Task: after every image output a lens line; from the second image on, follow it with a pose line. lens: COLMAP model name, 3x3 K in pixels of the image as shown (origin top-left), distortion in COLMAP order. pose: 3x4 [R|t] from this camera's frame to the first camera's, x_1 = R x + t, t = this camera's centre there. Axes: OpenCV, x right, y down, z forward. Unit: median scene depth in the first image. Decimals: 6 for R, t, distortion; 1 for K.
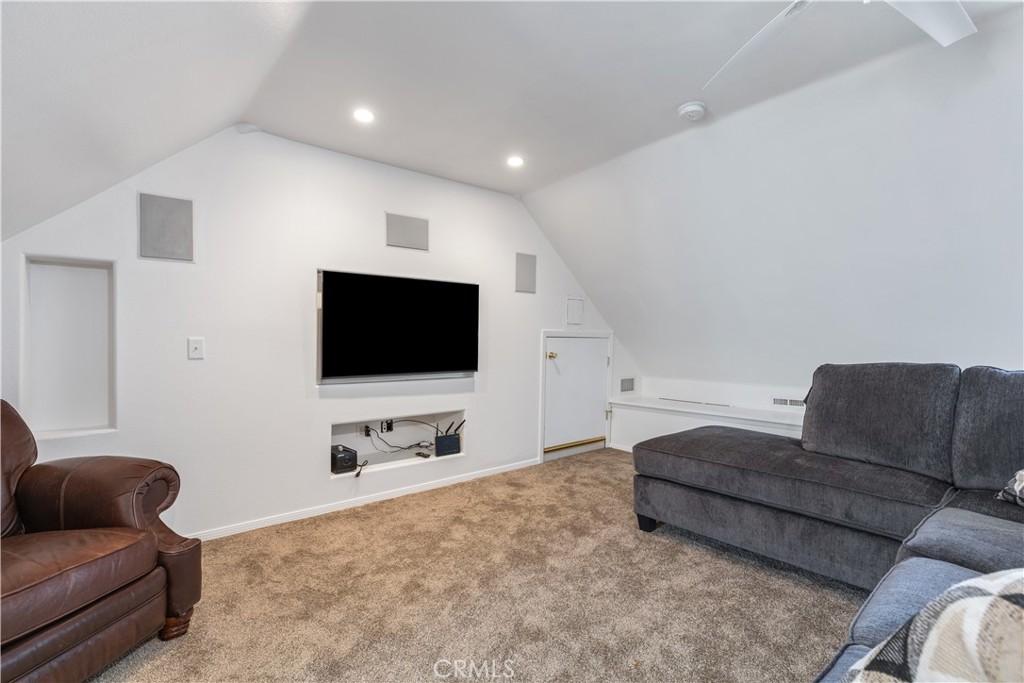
lens RADIAL K [[471.8, 0, 512.0], [0, 471.8, 341.5], [0, 0, 1]] dist [0.002386, 0.000143]
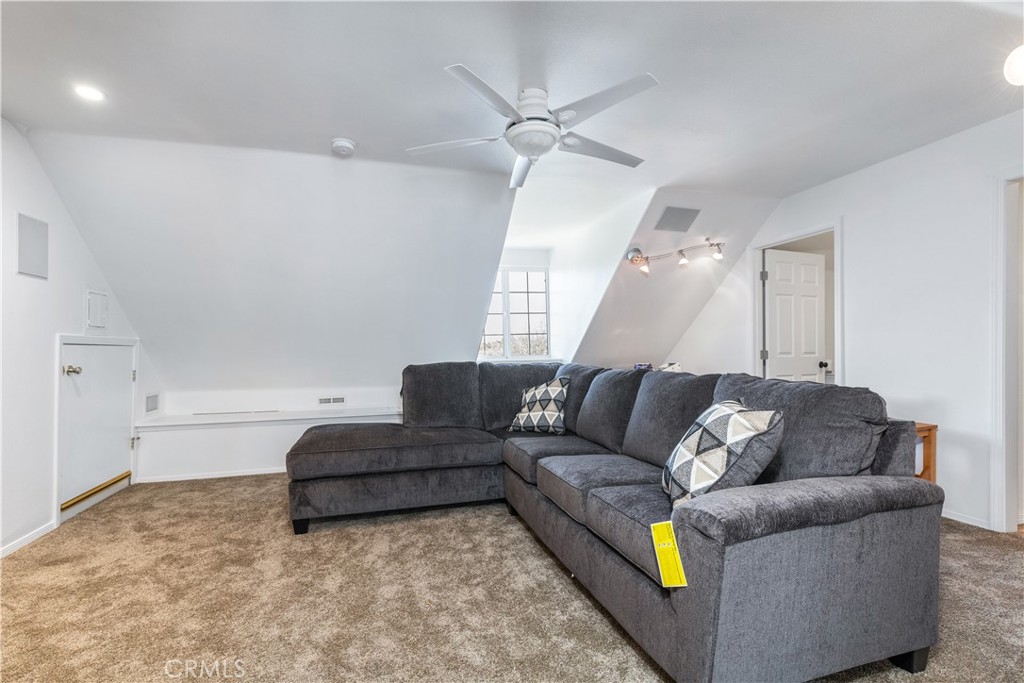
lens RADIAL K [[469.6, 0, 512.2], [0, 469.6, 351.1], [0, 0, 1]] dist [0.000161, -0.000447]
pose [[0.380213, -0.004692, 0.924887, -0.444709], [0.005600, 0.999980, 0.002771, 0.003910], [-0.924882, 0.004126, 0.380232, 0.172202]]
